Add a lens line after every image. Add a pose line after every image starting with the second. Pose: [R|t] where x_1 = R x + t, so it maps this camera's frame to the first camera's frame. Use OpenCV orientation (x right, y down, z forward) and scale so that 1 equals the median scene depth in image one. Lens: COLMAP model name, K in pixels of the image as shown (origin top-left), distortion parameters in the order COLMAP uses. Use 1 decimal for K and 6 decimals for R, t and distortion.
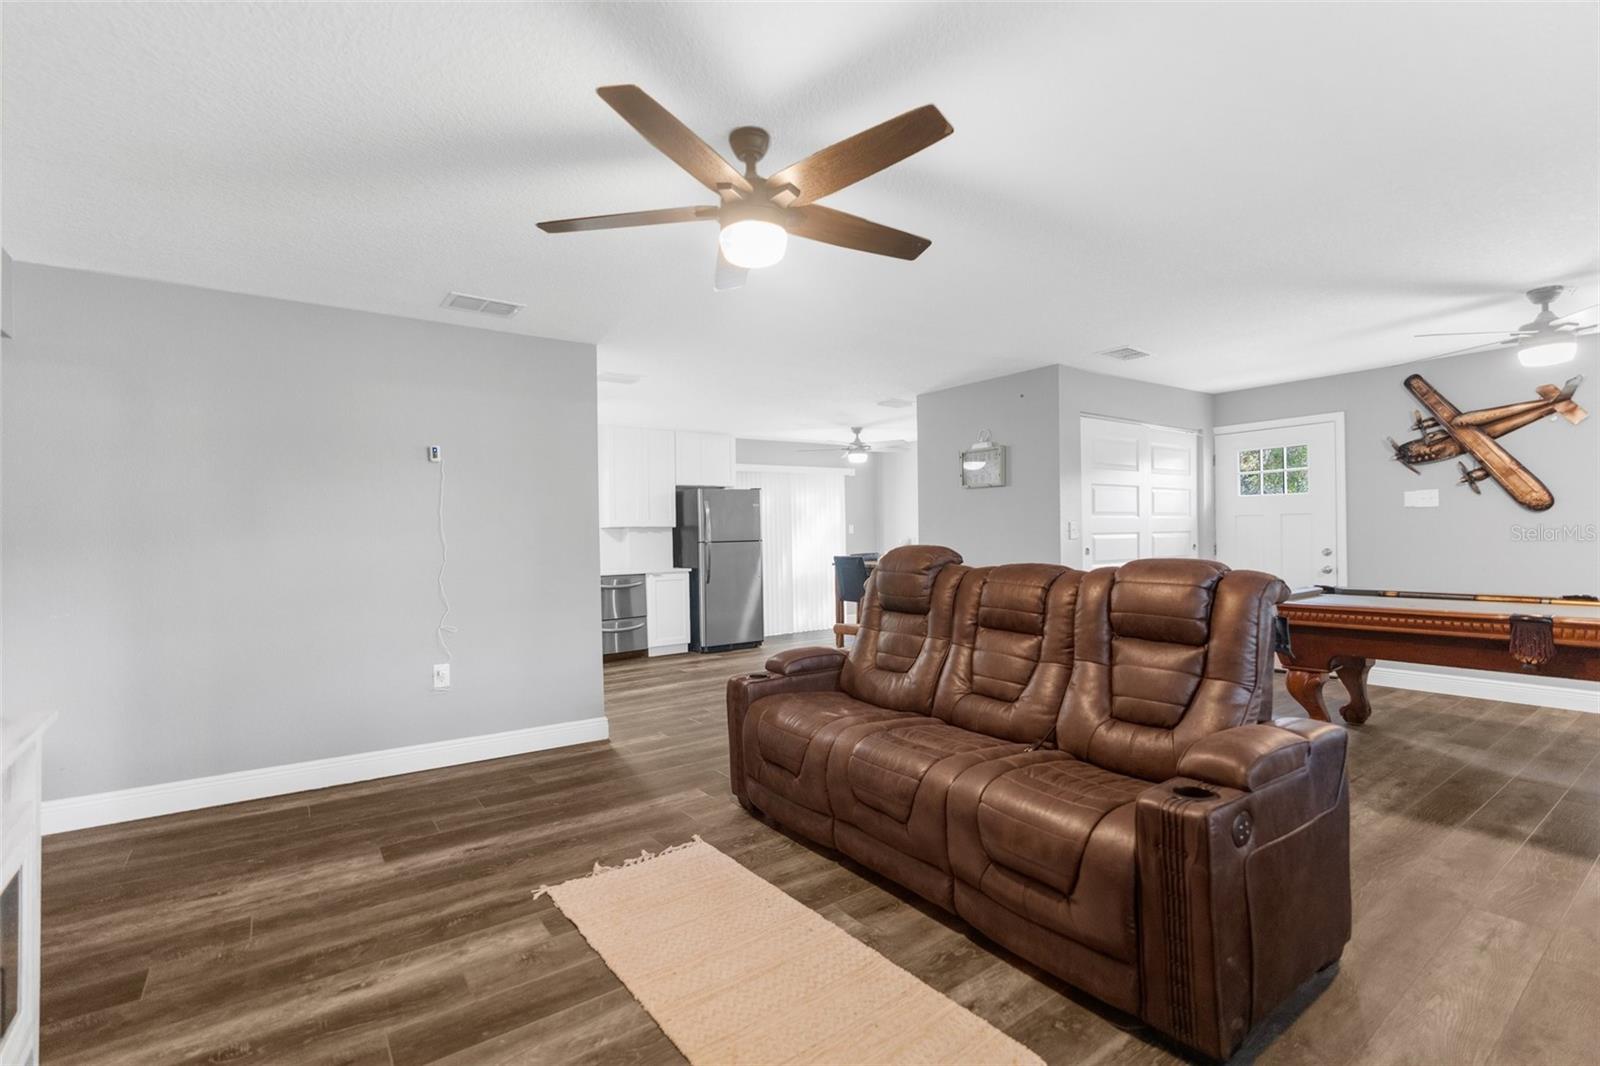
lens RADIAL K [[730.5, 0, 800.0], [0, 730.5, 533.0], [0, 0, 1]] dist [-0.017010, 0.008987]
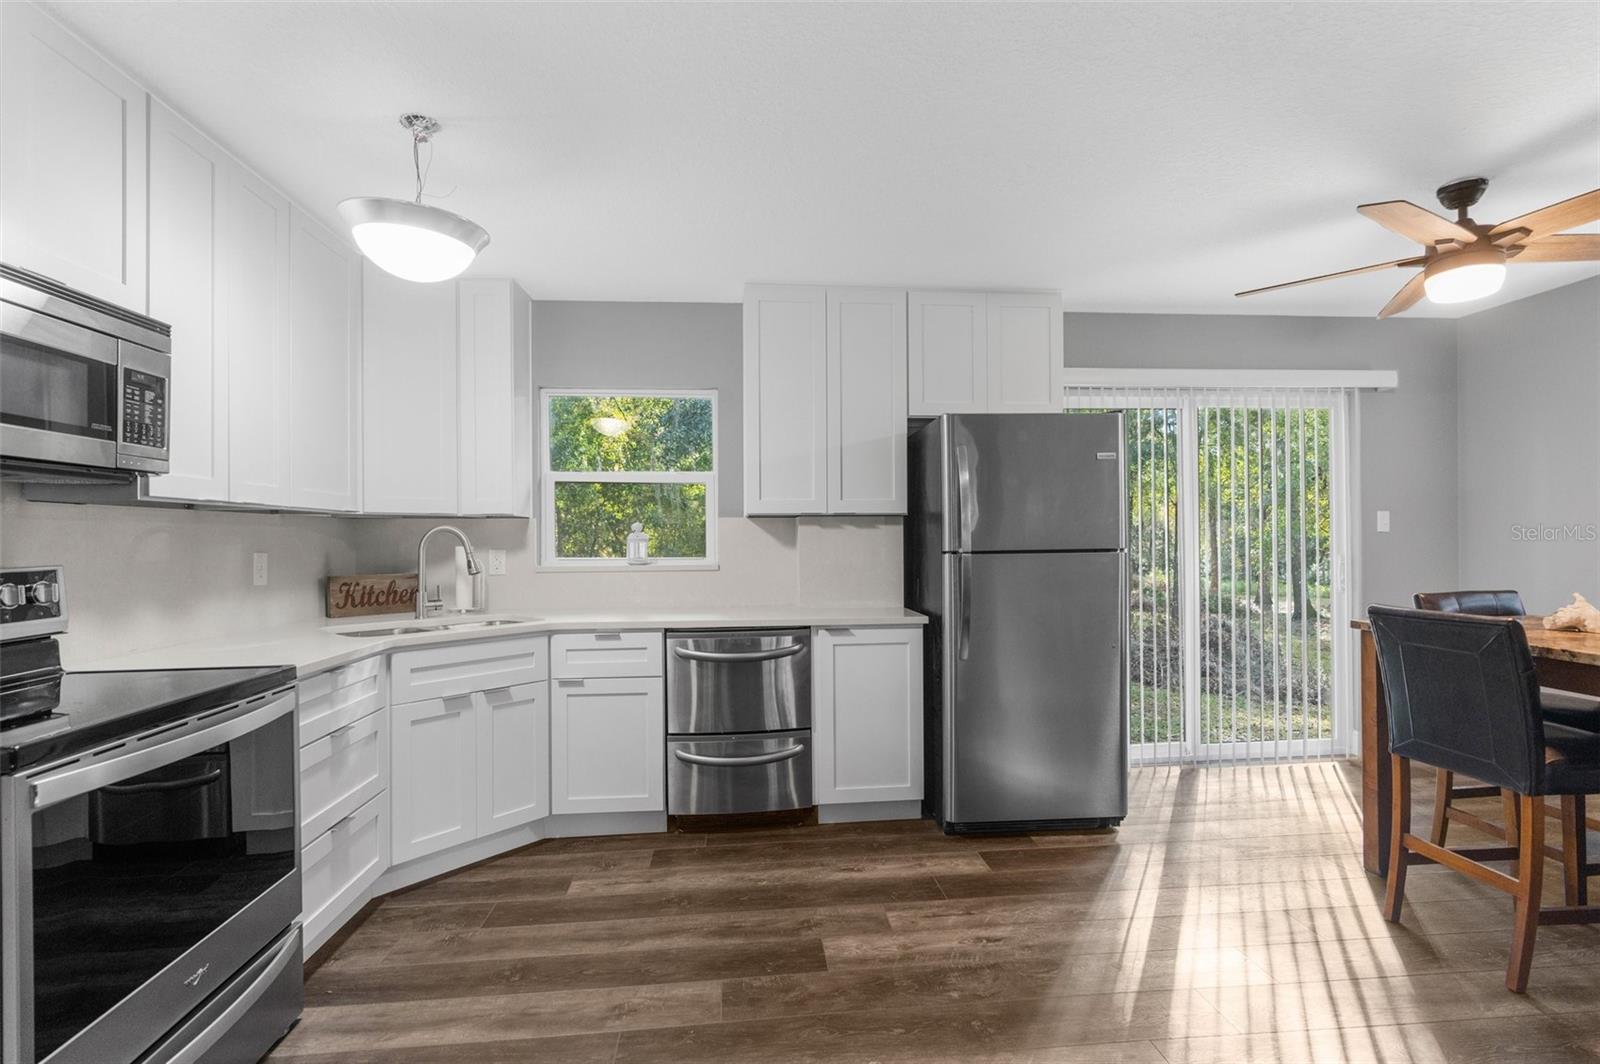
lens RADIAL K [[730.5, 0, 800.0], [0, 730.5, 532.0], [0, 0, 1]] dist [-0.017010, 0.008987]
pose [[0.860852, 0.012207, -0.508709, -0.015839], [-0.010685, 0.999925, 0.005913, 0.000319], [0.508743, 0.000345, 0.860918, 1.465373]]
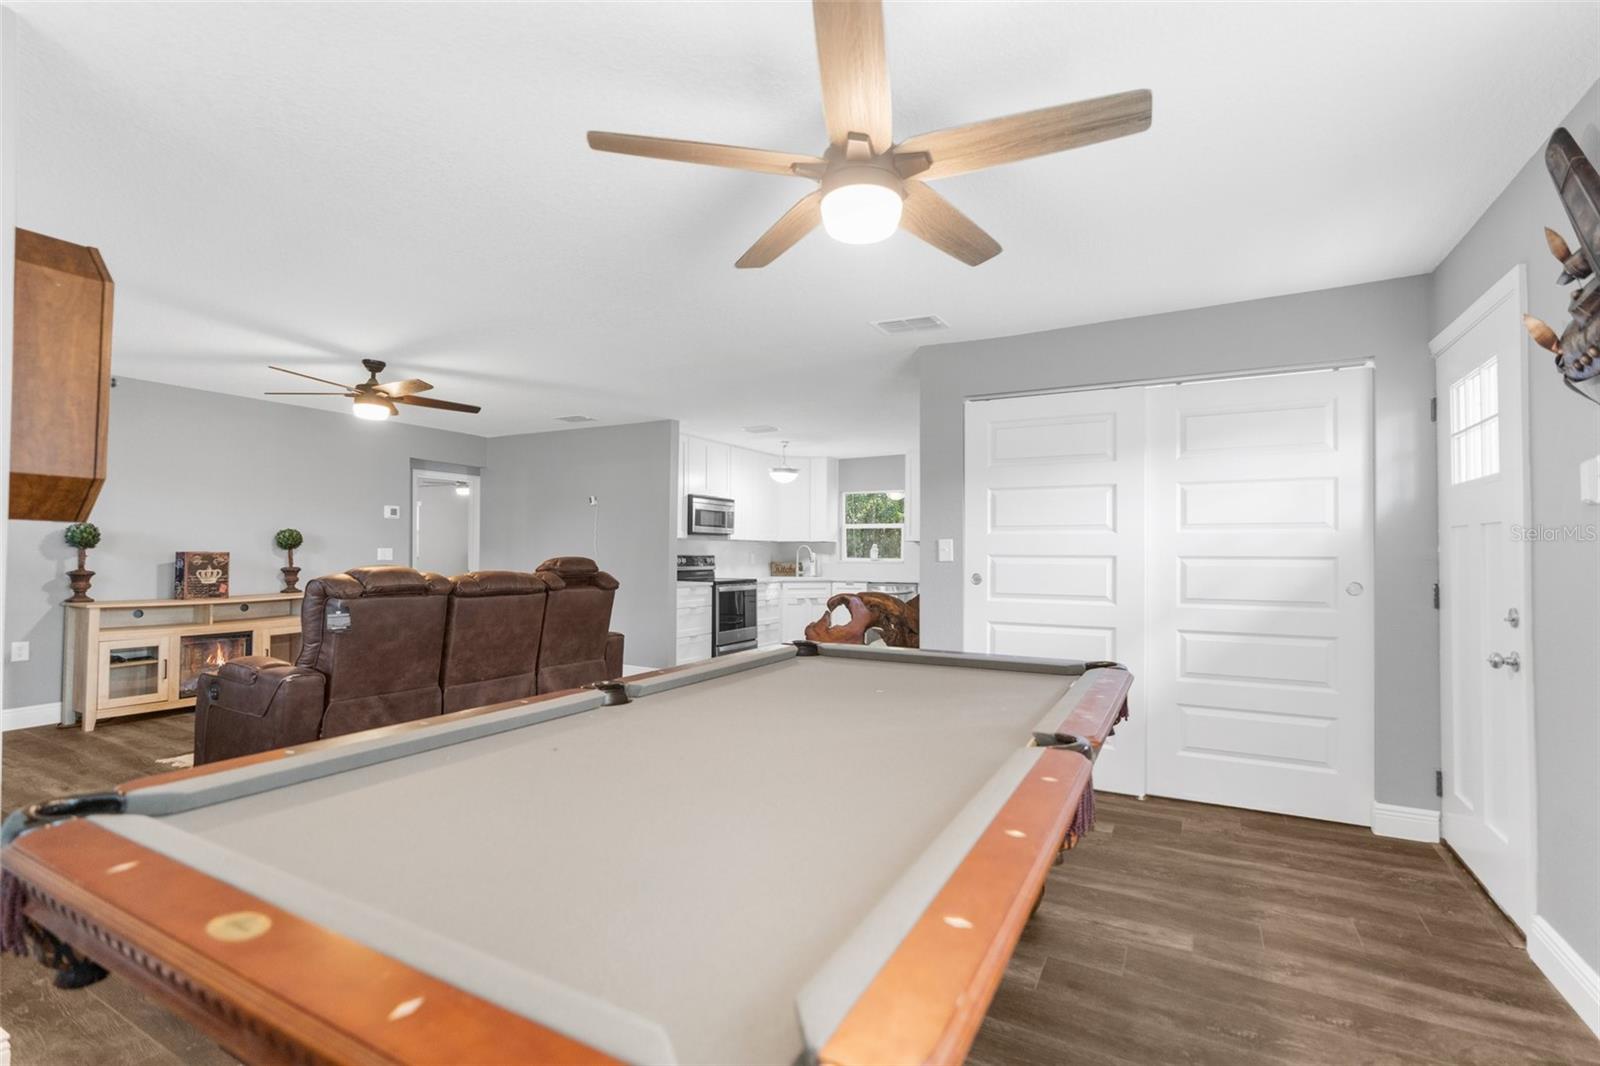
lens RADIAL K [[728.2, 0, 800.7], [0, 728.2, 550.7], [0, 0, 1]] dist [0.000187, -0.000002]
pose [[0.426210, 0.019763, -0.904408, 1.642159], [-0.010224, 0.999803, 0.017029, -0.024618], [0.904566, 0.001989, 0.426328, 0.839430]]
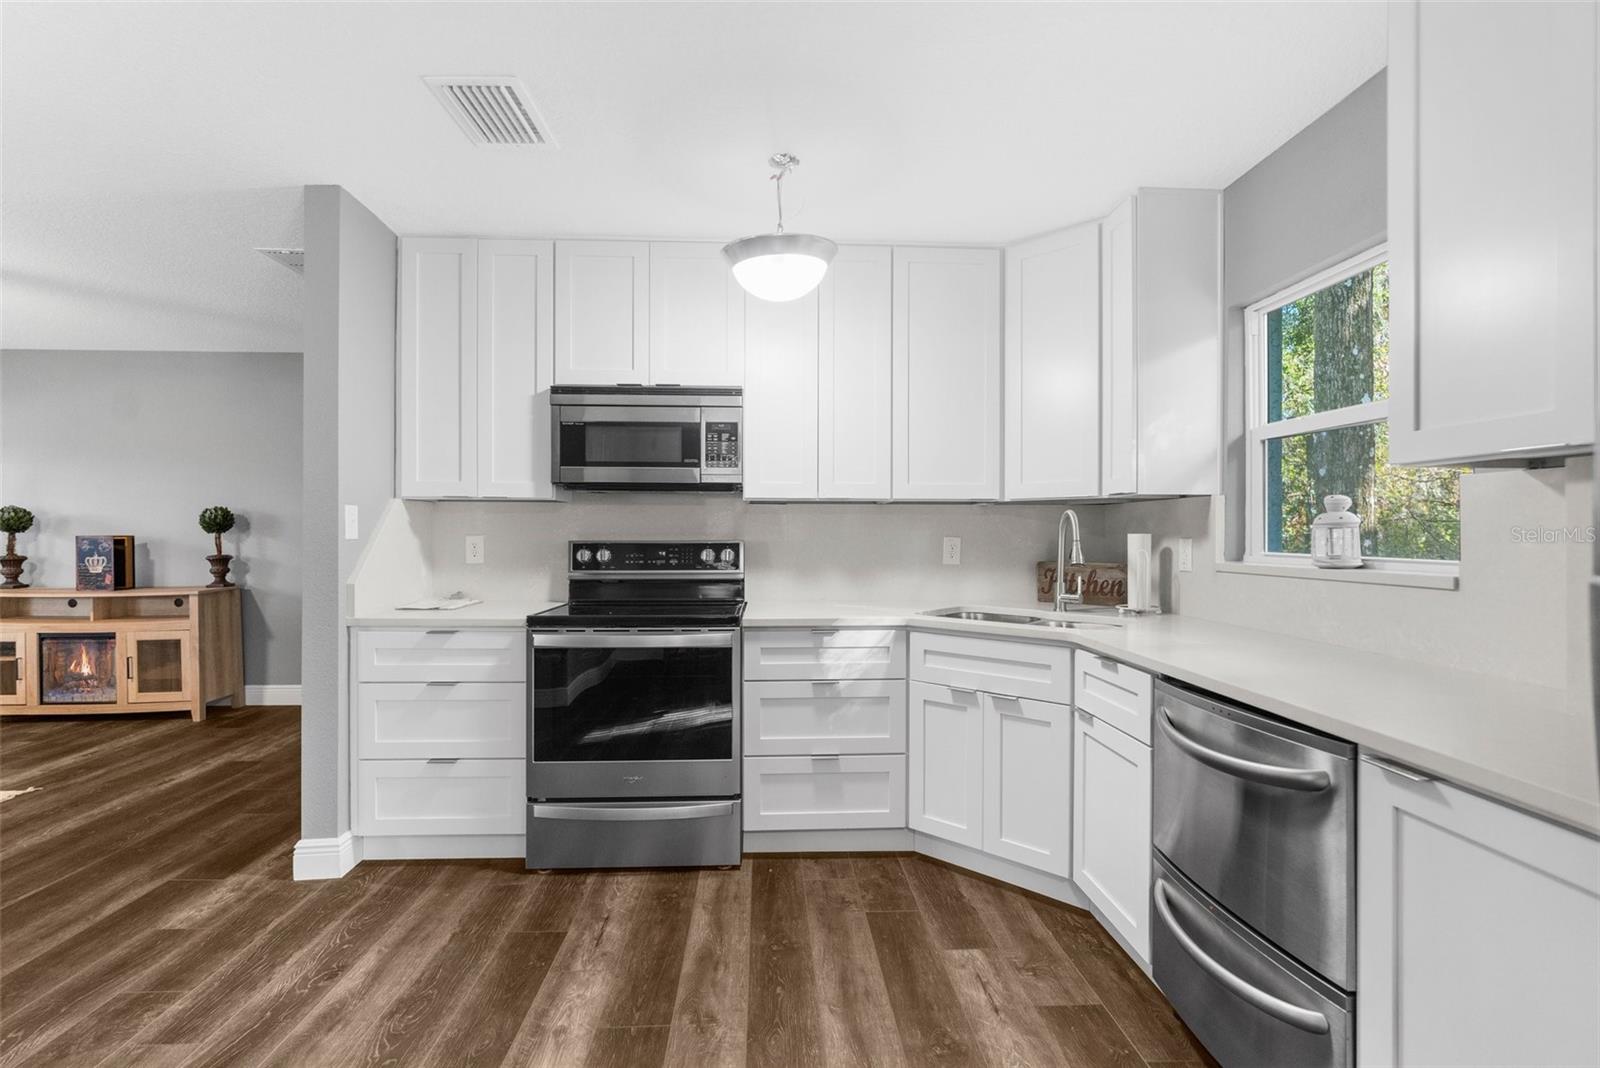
lens RADIAL K [[730.5, 0, 800.0], [0, 730.5, 534.0], [0, 0, 1]] dist [-0.017010, 0.008987]
pose [[-0.548088, 0.021662, -0.836140, -0.018047], [0.014077, 0.999762, 0.016674, 0.012200], [0.836302, -0.002631, -0.548263, 2.266321]]
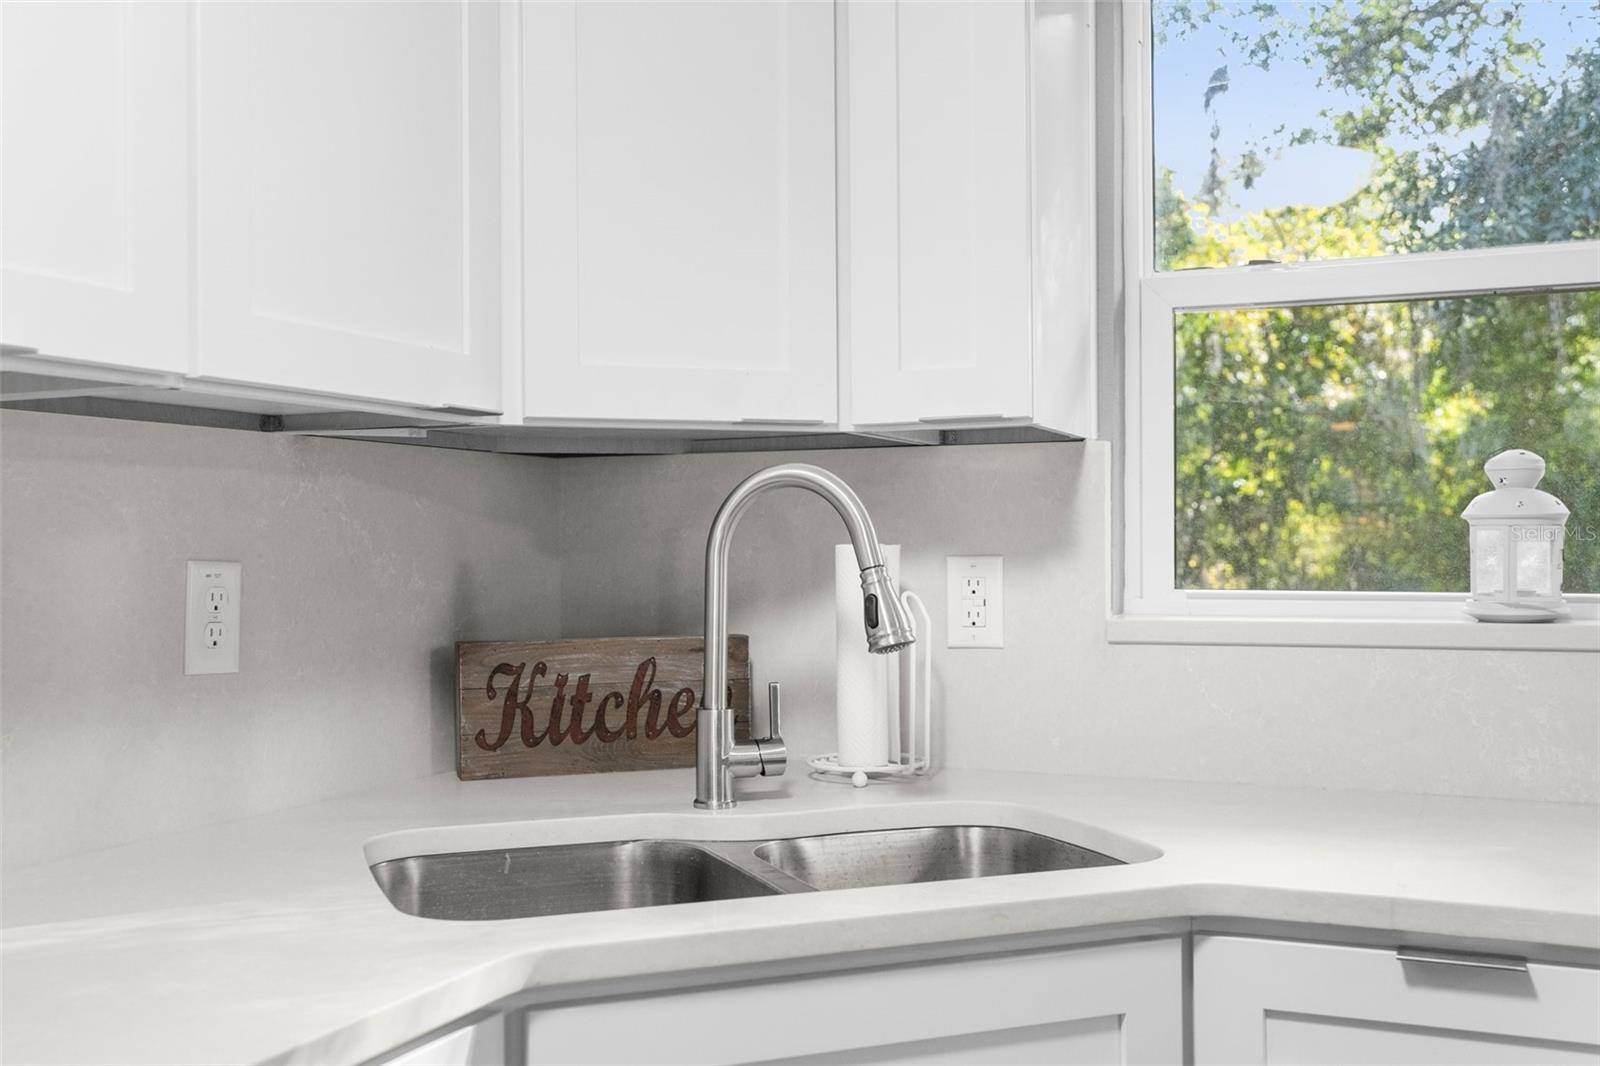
lens RADIAL K [[1578.6, 0, 800.0], [0, 1578.6, 533.0], [0, 0, 1]] dist [0.001891, 0.002998]
pose [[0.504604, 0.009550, -0.863298, -0.429905], [-0.000375, 0.999941, 0.010842, 0.021059], [0.863351, -0.005148, 0.504578, 1.779744]]
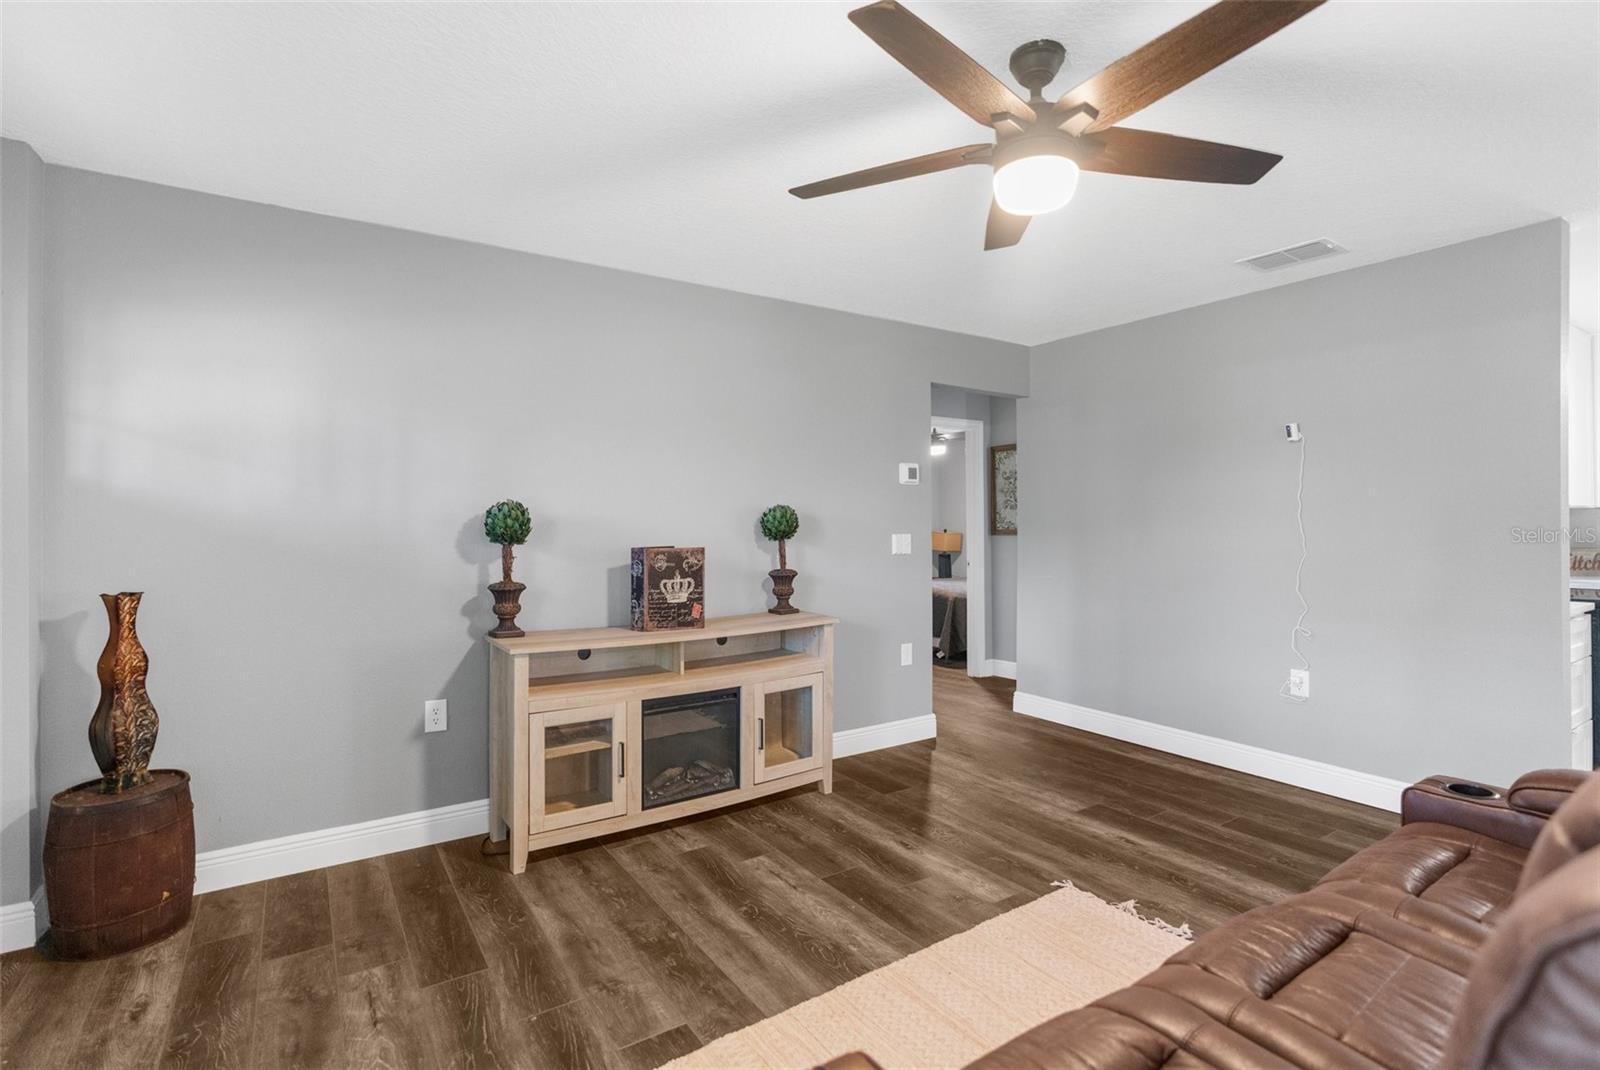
lens RADIAL K [[759.2, 0, 798.5], [0, 759.2, 558.9], [0, 0, 1]] dist [-0.002239, -0.000206]
pose [[-0.045841, 0.058623, -0.997227, 0.534176], [0.013130, 0.998226, 0.058078, -0.020408], [0.998862, -0.010432, -0.046529, 0.528698]]
